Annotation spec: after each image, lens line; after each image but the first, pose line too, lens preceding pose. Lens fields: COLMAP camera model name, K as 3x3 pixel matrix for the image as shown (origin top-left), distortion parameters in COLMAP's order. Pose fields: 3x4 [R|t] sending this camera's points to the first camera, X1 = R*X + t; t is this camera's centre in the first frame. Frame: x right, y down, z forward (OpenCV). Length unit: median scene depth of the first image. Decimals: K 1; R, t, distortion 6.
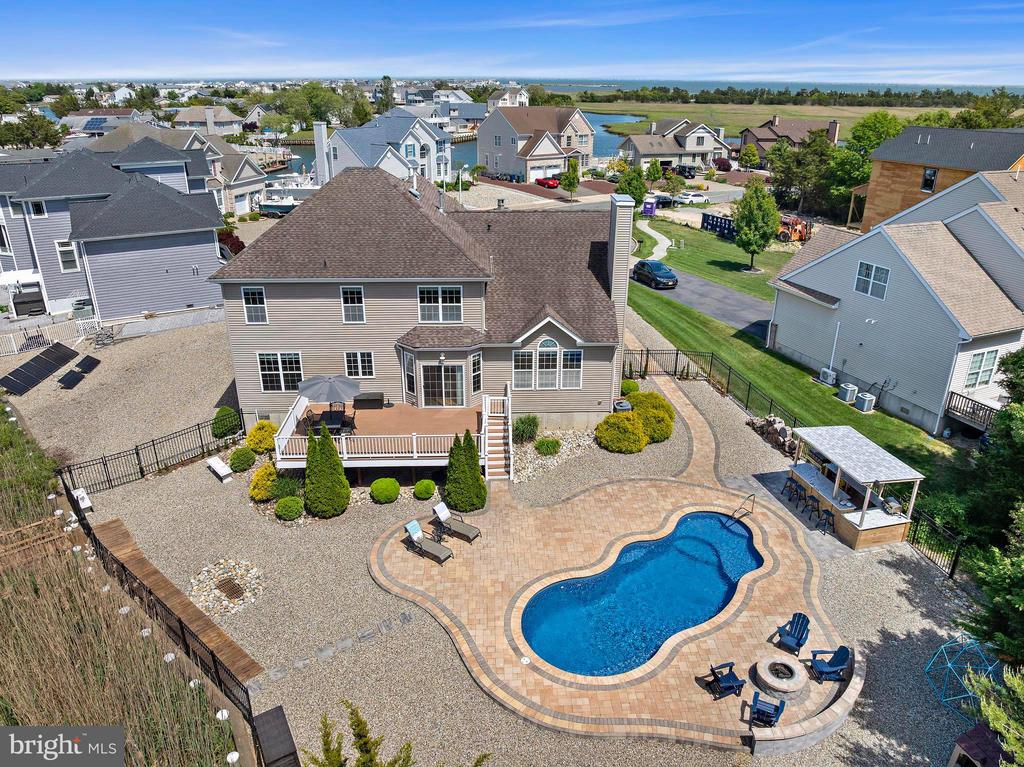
lens RADIAL K [[720.3, 0, 517.8], [0, 720.3, 385.6], [0, 0, 1]] dist [-0.035837, -0.001569]
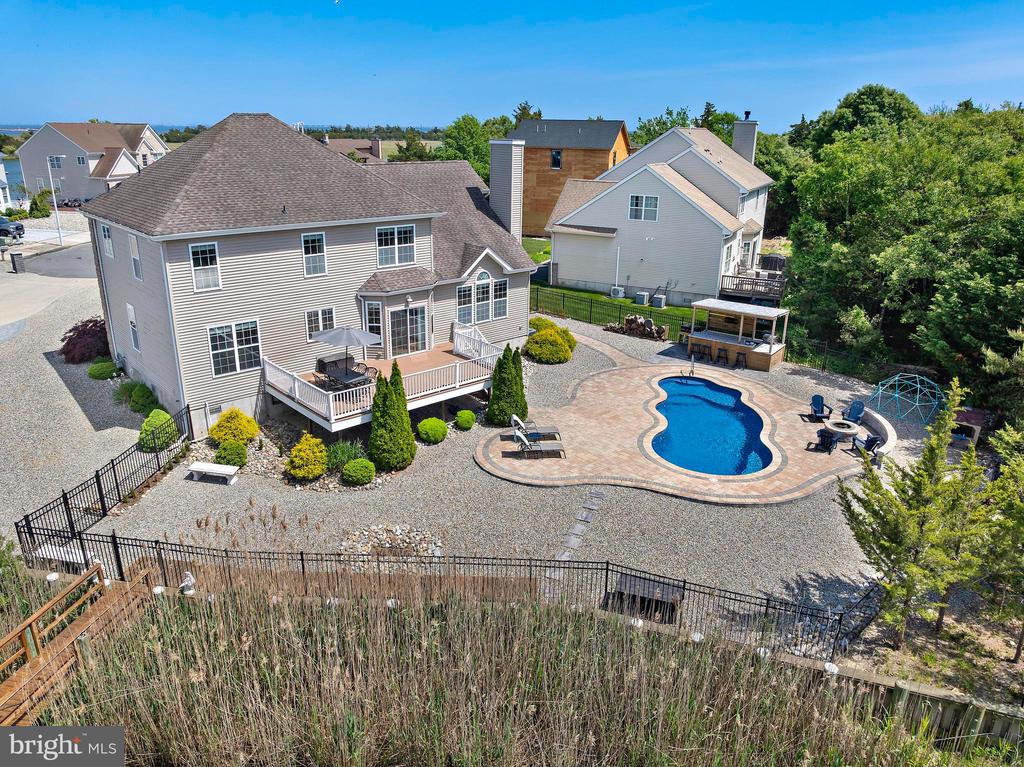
lens RADIAL K [[720.3, 0, 517.8], [0, 720.3, 385.6], [0, 0, 1]] dist [-0.035837, -0.001569]
pose [[0.769856, -0.211260, 0.602238, -0.590521], [0.242495, 0.969683, 0.030169, 0.078262], [-0.590354, 0.122814, 0.797746, 0.151042]]
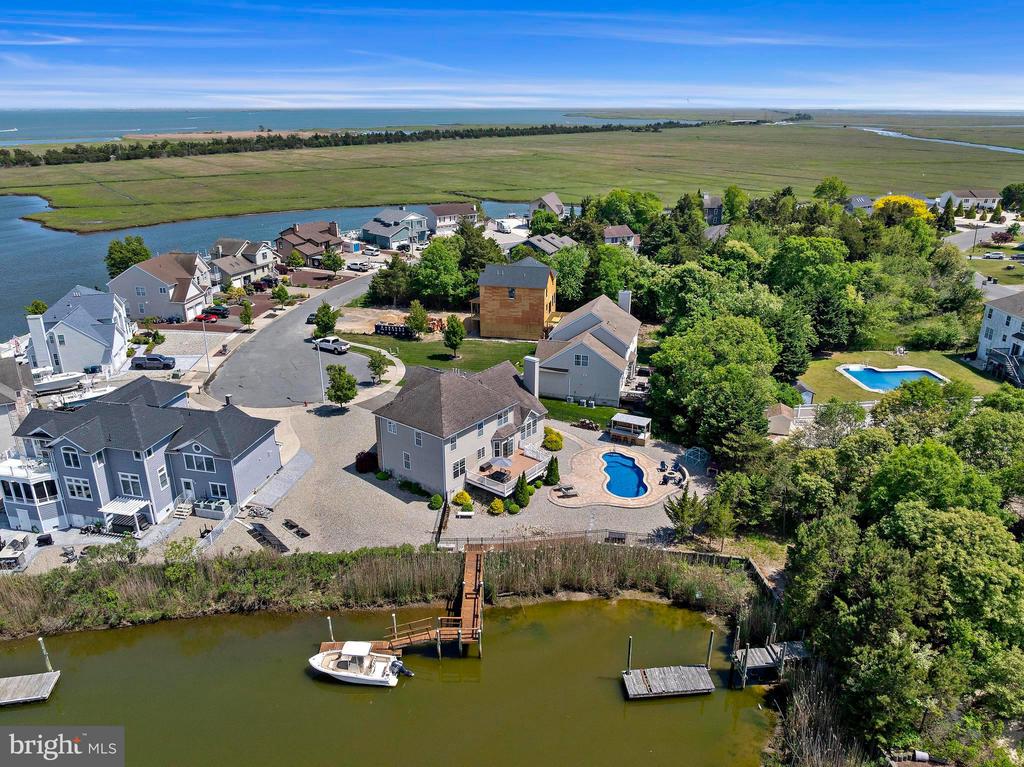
lens RADIAL K [[720.3, 0, 517.8], [0, 720.3, 385.6], [0, 0, 1]] dist [-0.035837, -0.001569]
pose [[0.647169, -0.280538, 0.708852, -1.773355], [0.303299, 0.947821, 0.098207, -0.439783], [-0.699416, 0.151438, 0.698487, -0.780763]]
